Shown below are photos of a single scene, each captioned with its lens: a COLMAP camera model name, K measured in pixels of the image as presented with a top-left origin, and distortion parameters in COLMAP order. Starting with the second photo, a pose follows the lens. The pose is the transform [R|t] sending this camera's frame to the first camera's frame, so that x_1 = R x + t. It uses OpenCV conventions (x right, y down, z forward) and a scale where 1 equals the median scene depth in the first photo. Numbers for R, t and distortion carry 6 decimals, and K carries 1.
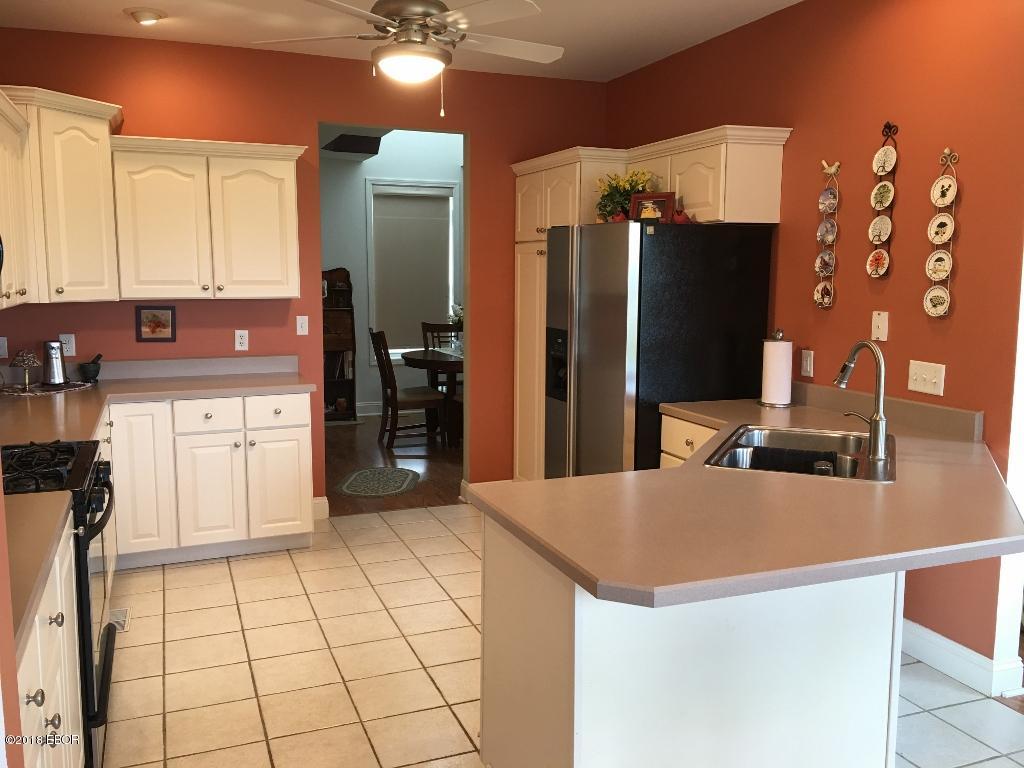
lens RADIAL K [[877.4, 0, 509.6], [0, 877.4, 384.6], [0, 0, 1]] dist [0.069947, -0.089289]
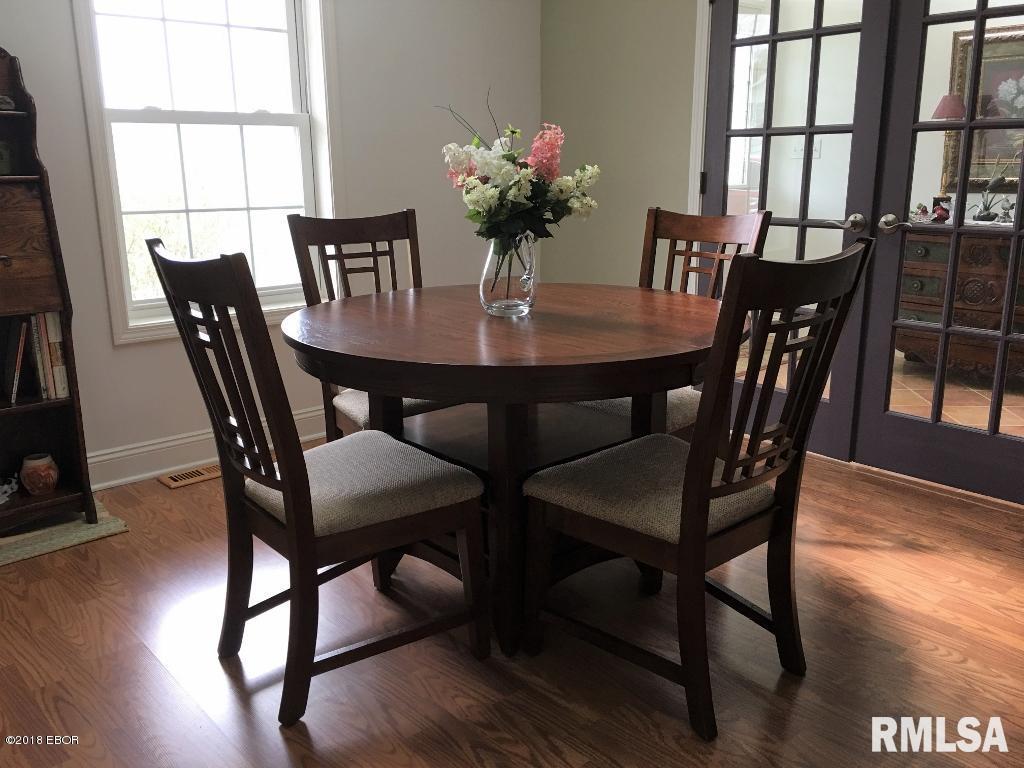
lens RADIAL K [[877.4, 0, 513.7], [0, 877.4, 381.3], [0, 0, 1]] dist [0.069947, -0.089289]
pose [[0.953285, -0.086069, 0.289550, -0.117940], [0.050669, 0.990528, 0.127617, -0.046316], [-0.297791, -0.106984, 0.948617, 0.648742]]
